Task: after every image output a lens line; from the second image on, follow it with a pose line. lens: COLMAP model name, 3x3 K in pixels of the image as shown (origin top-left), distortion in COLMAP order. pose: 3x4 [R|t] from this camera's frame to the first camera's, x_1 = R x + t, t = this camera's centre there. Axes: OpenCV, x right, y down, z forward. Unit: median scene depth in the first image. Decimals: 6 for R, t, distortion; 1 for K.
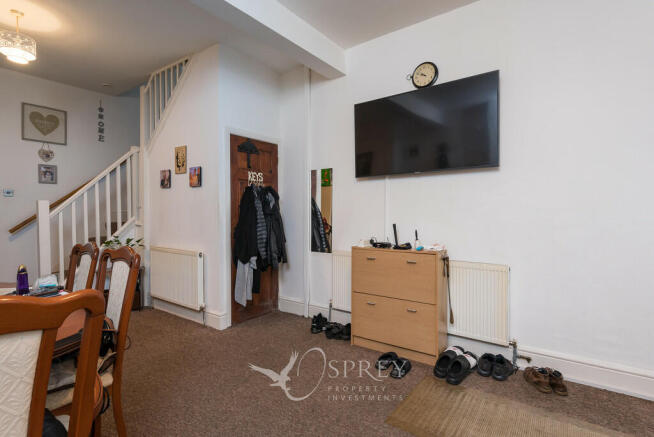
lens RADIAL K [[323.1, 0, 316.6], [0, 323.1, 217.8], [0, 0, 1]] dist [0.002123, -0.006598]
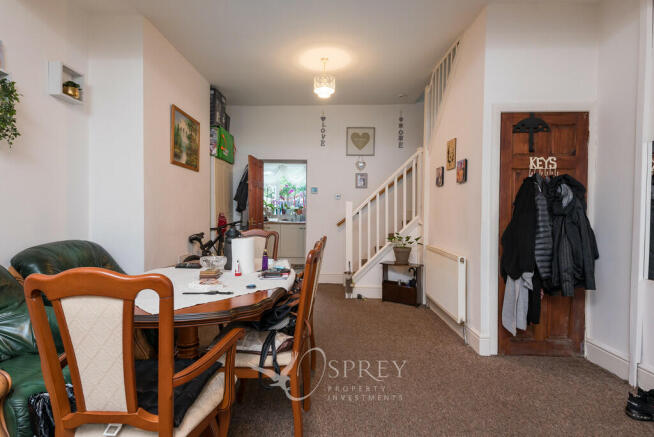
lens RADIAL K [[323.1, 0, 316.6], [0, 323.1, 217.8], [0, 0, 1]] dist [0.002123, -0.006598]
pose [[0.565532, 0.021337, -0.824450, 0.123884], [-0.020350, 0.999722, 0.011913, -0.002421], [0.824475, 0.010040, 0.565809, 0.170187]]
